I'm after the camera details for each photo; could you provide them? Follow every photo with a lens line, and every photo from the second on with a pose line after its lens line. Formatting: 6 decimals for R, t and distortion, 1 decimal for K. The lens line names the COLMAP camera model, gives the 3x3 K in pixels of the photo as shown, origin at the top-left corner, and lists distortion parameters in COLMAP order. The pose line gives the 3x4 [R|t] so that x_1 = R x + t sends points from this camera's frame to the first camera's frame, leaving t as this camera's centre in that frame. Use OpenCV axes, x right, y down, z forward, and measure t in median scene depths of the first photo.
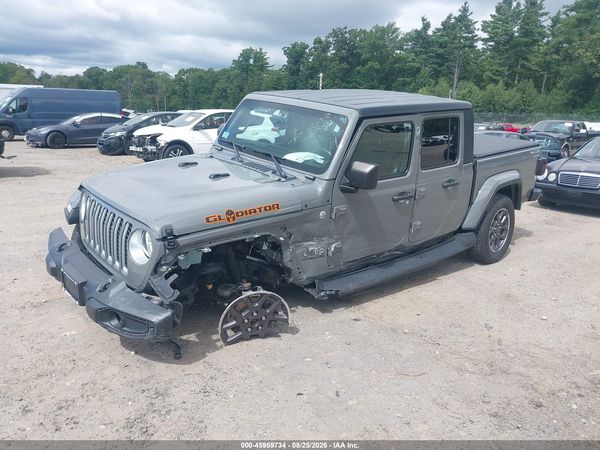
lens RADIAL K [[481.3, 0, 300.0], [0, 481.3, 225.0], [0, 0, 1]] dist [0.012108, -0.001125]
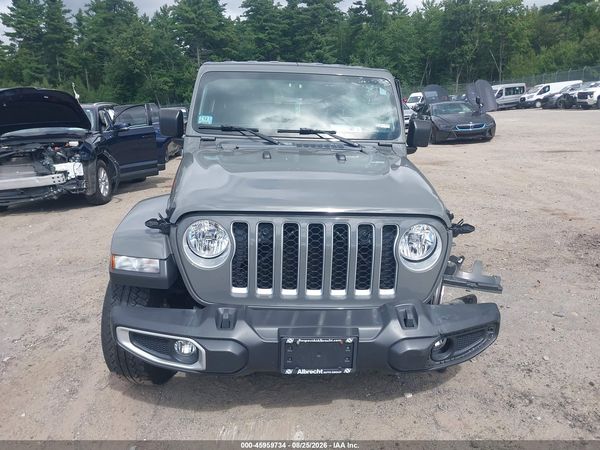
lens RADIAL K [[482.5, 0, 299.5], [0, 482.5, 221.1], [0, 0, 1]] dist [0.011553, 0.004944]
pose [[0.625706, -0.254733, 0.737295, -0.683587], [0.259329, 0.959346, 0.111371, -0.083303], [-0.735691, 0.121516, 0.666328, 0.414658]]
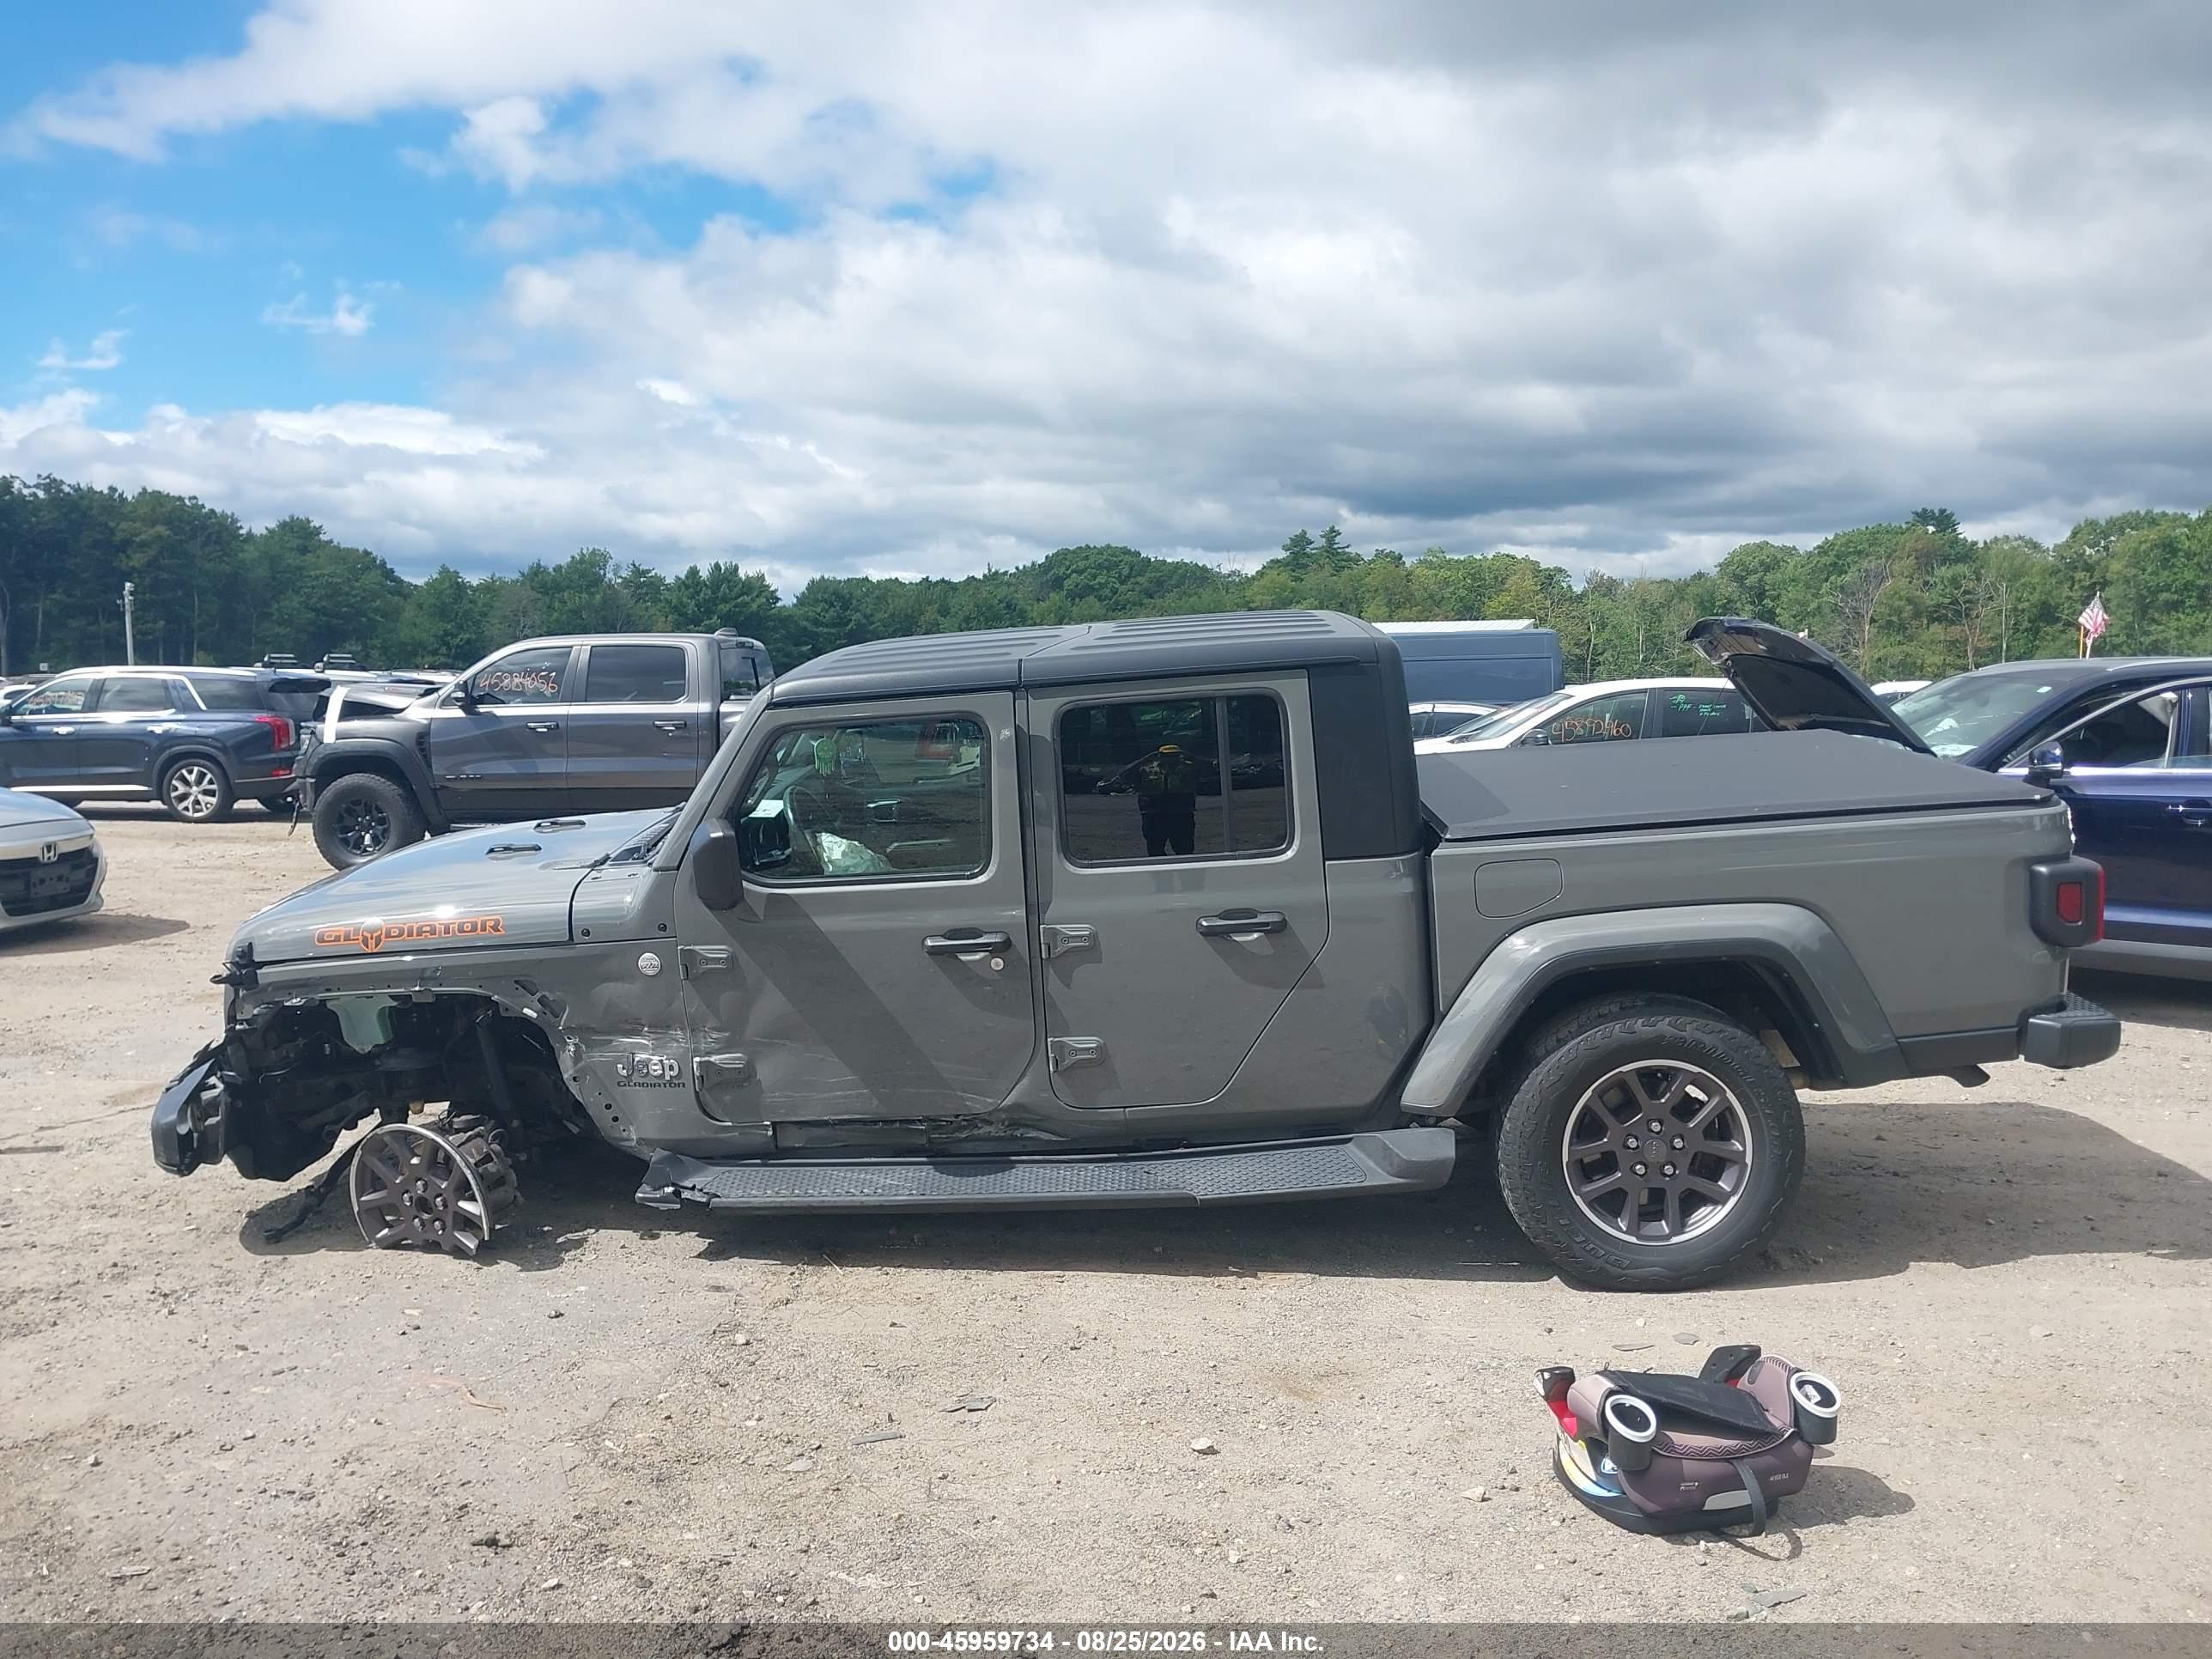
lens RADIAL K [[1787.7, 0, 1126.4], [0, 1787.7, 791.8], [0, 0, 1]] dist [0.069696, -0.158600]
pose [[0.708451, 0.007182, -0.705724, 1.007280], [-0.131160, 0.983869, -0.121654, -0.024891], [0.693466, 0.178749, 0.697964, 0.208424]]
